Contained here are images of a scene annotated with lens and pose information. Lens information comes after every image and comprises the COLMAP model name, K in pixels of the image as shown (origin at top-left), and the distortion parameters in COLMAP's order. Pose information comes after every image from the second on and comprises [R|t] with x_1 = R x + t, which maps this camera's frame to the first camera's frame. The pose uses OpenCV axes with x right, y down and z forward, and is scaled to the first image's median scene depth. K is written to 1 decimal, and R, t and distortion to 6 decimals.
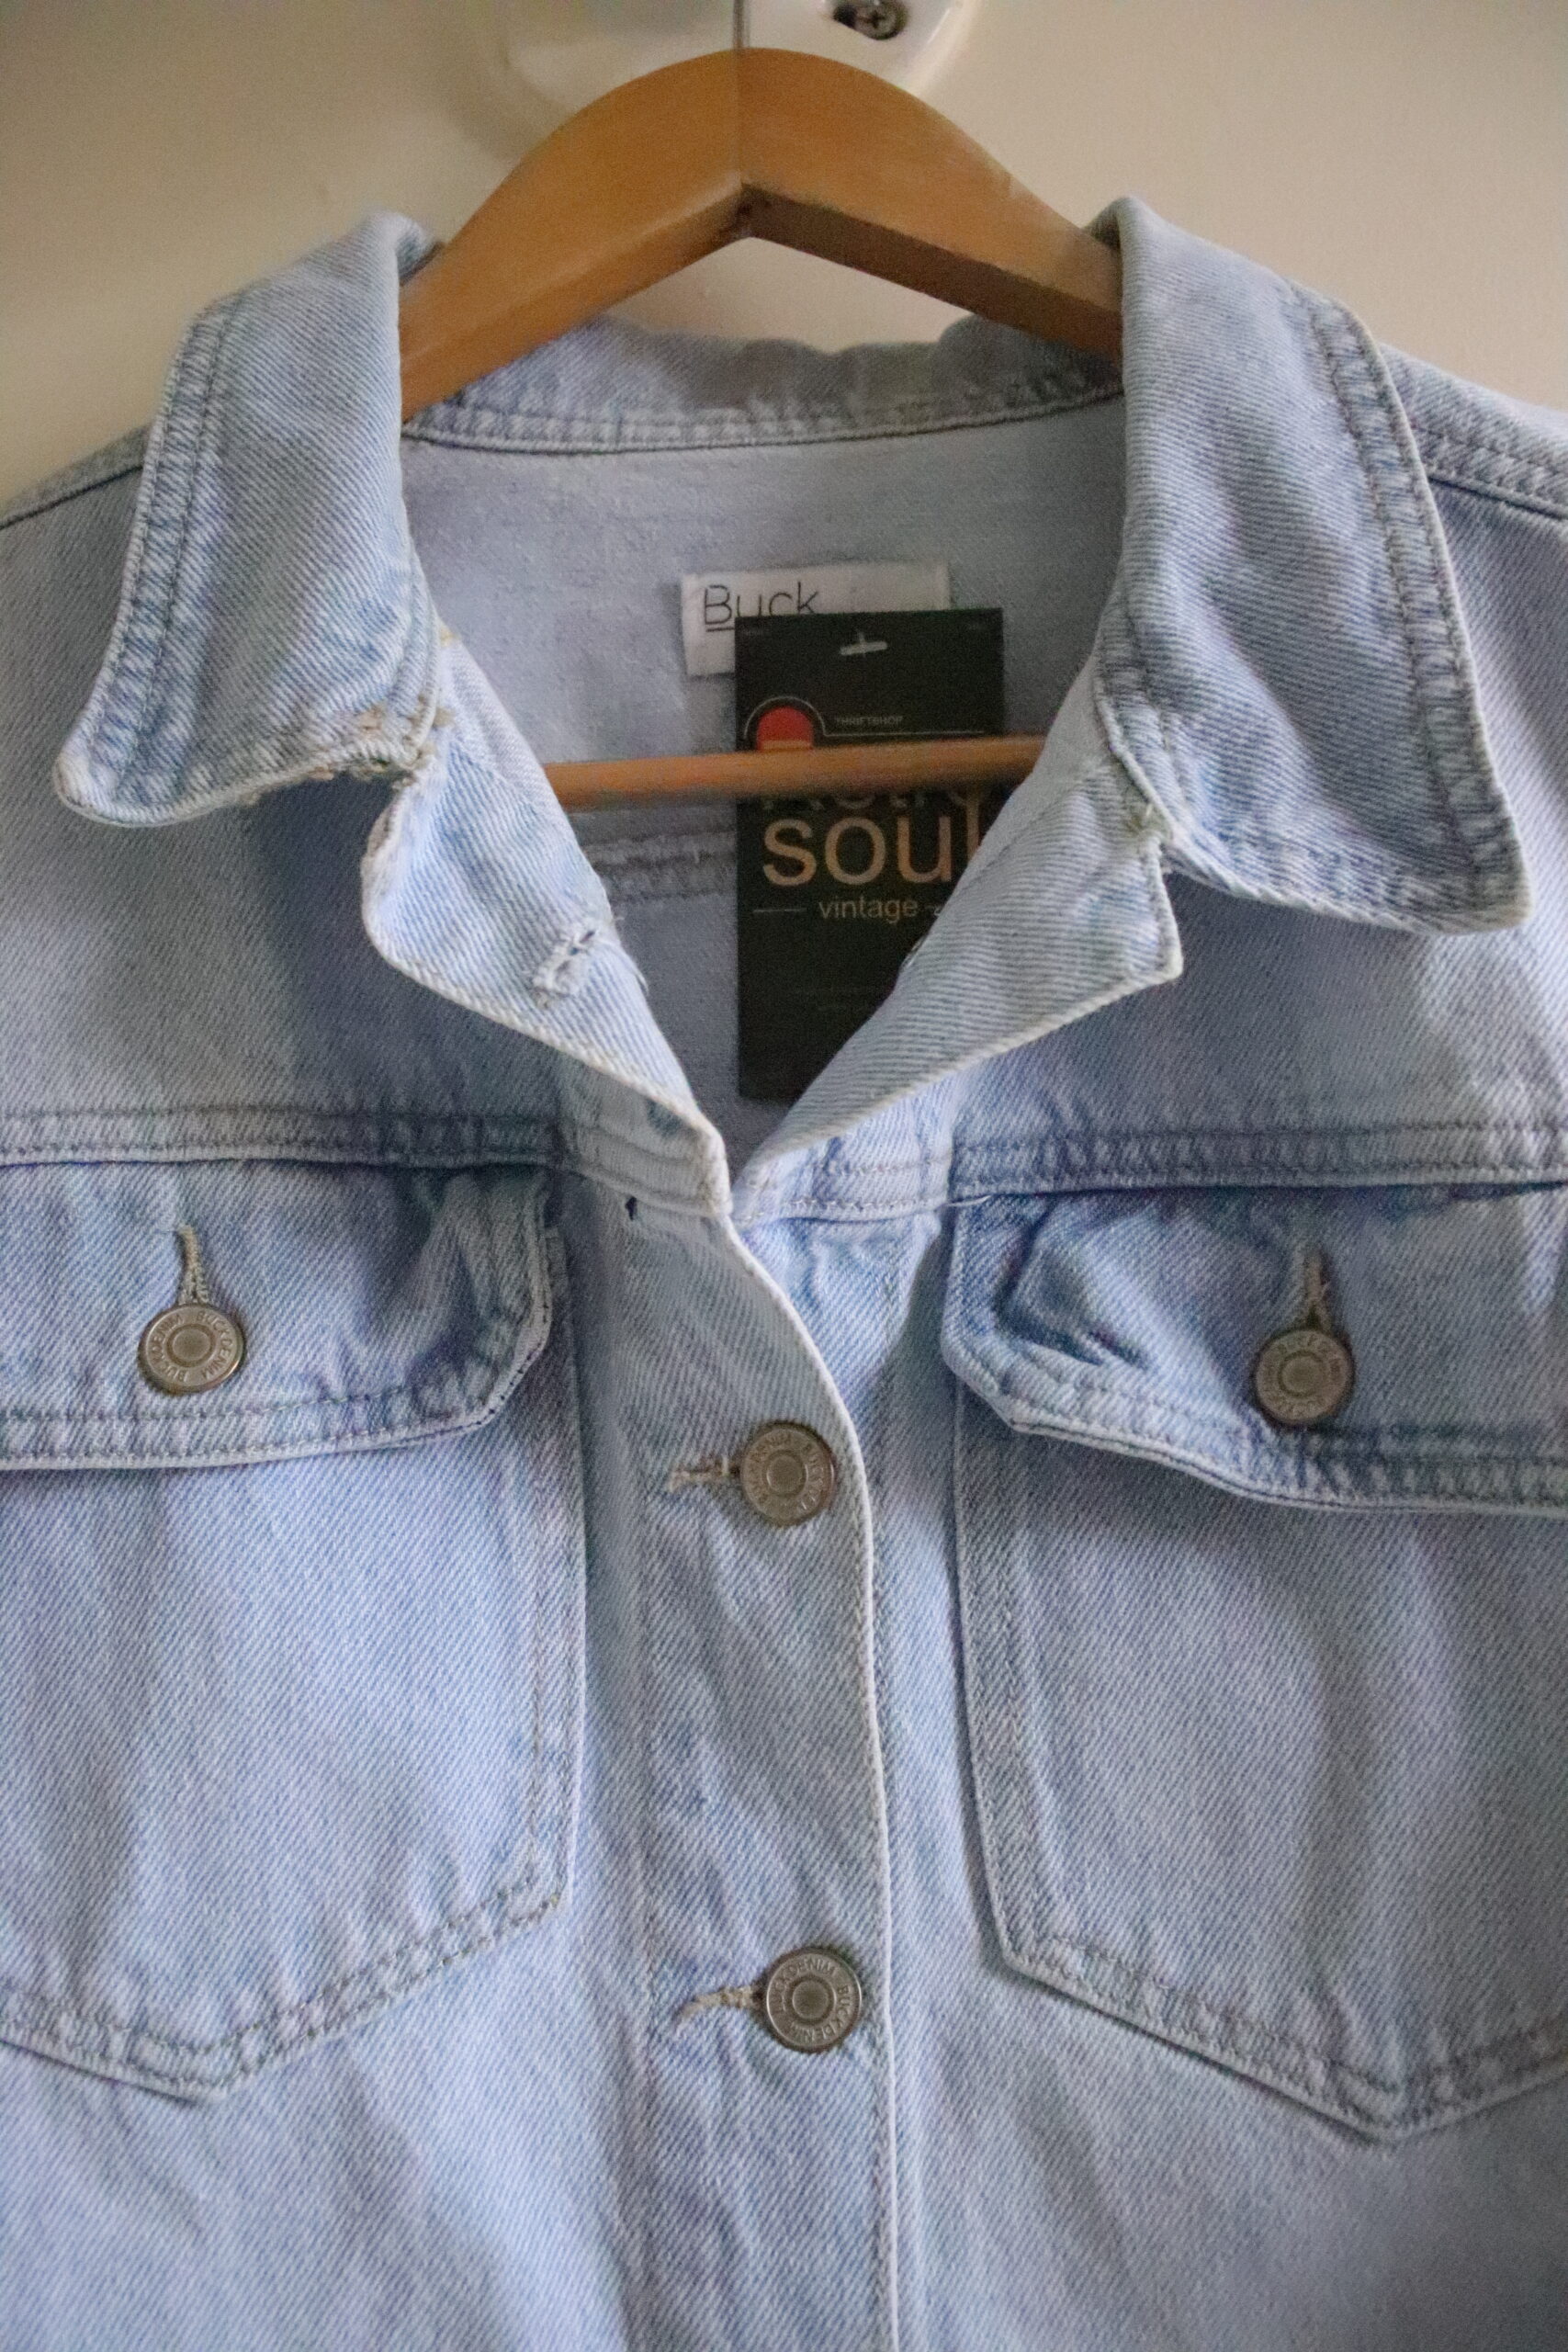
lens RADIAL K [[2074.0, 0, 784.0], [0, 2074.0, 1176.0], [0, 0, 1]] dist [-0.190003, 0.150114]
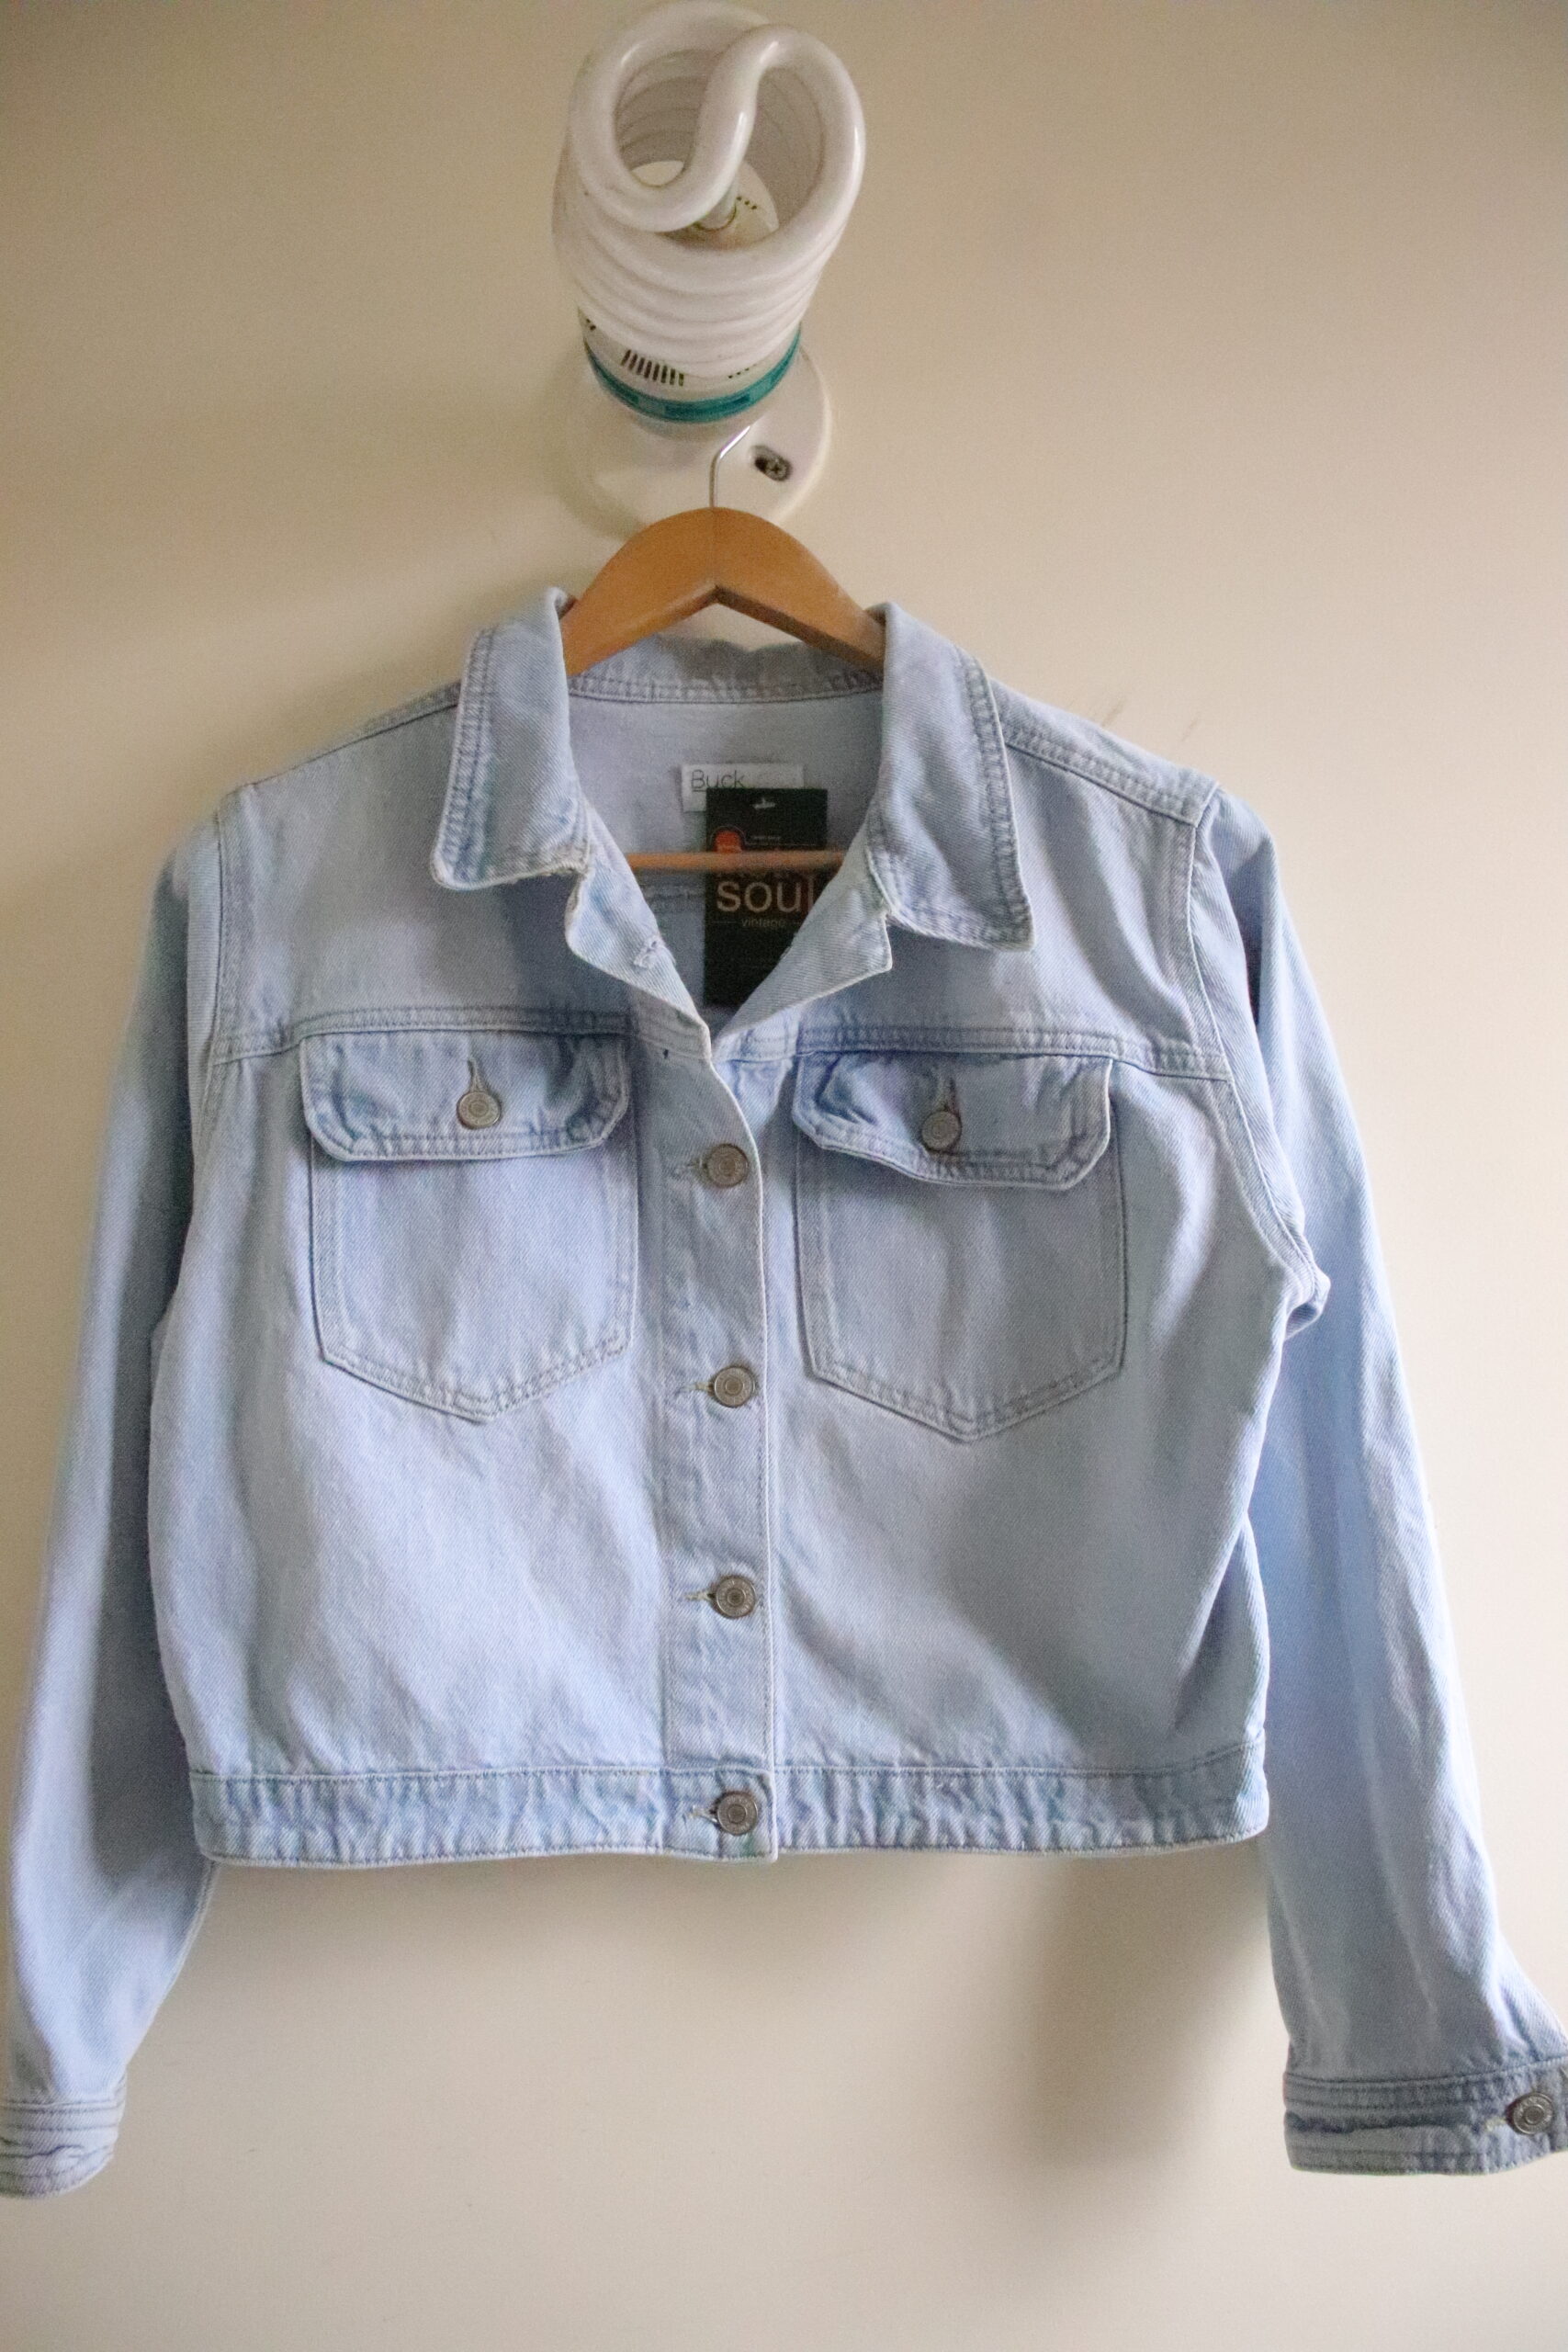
lens RADIAL K [[2074.0, 0, 784.0], [0, 2074.0, 1176.0], [0, 0, 1]] dist [-0.190003, 0.150114]
pose [[0.995851, 0.017841, 0.089228, -0.150800], [-0.025111, 0.996396, 0.081024, -0.042684], [-0.087461, -0.082928, 0.992710, -1.431276]]
